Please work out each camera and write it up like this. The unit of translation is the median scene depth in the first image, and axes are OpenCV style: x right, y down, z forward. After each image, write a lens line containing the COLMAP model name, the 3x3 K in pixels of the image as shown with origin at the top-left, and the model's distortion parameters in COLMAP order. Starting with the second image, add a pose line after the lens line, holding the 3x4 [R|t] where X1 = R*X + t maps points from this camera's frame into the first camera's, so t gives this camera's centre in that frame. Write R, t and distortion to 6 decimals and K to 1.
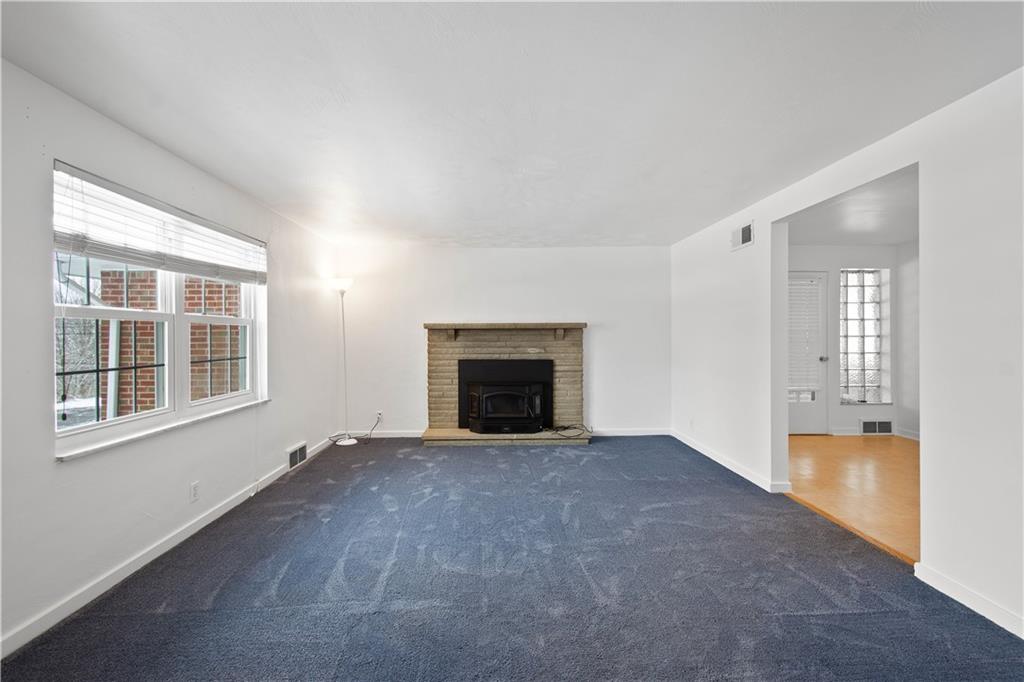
lens RADIAL K [[457.2, 0, 509.3], [0, 457.2, 342.2], [0, 0, 1]] dist [0.010681, -0.000114]
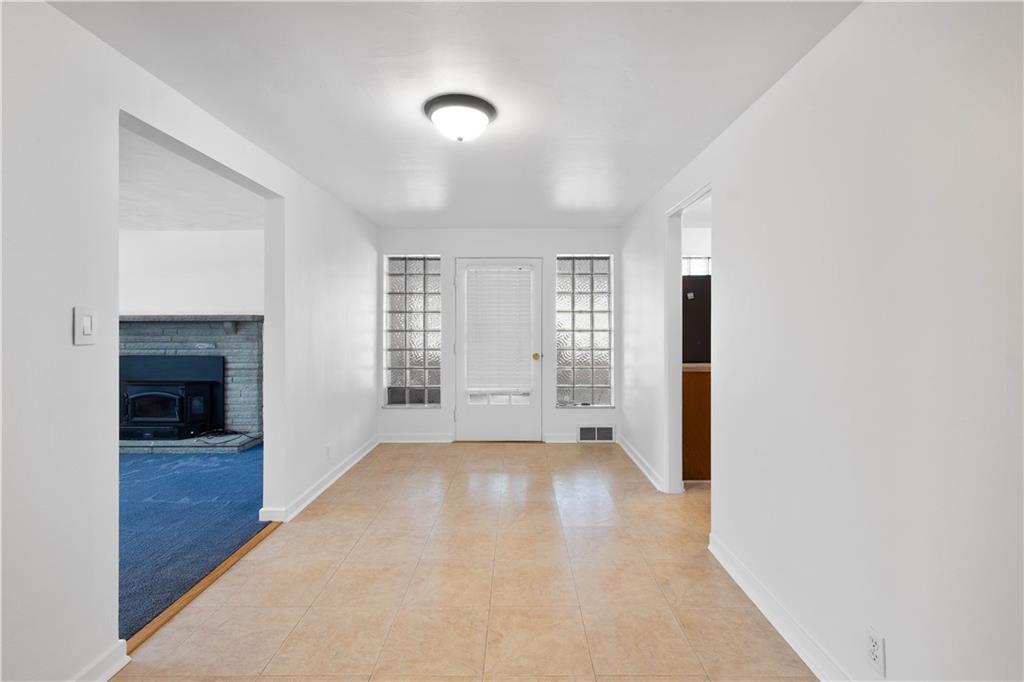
lens RADIAL K [[457.2, 0, 514.4], [0, 457.2, 331.6], [0, 0, 1]] dist [0.010681, -0.000114]
pose [[0.999627, 0.002199, -0.027212, 0.683229], [-0.002416, 0.999966, -0.007928, -0.003752], [0.027193, 0.007990, 0.999598, 0.121766]]
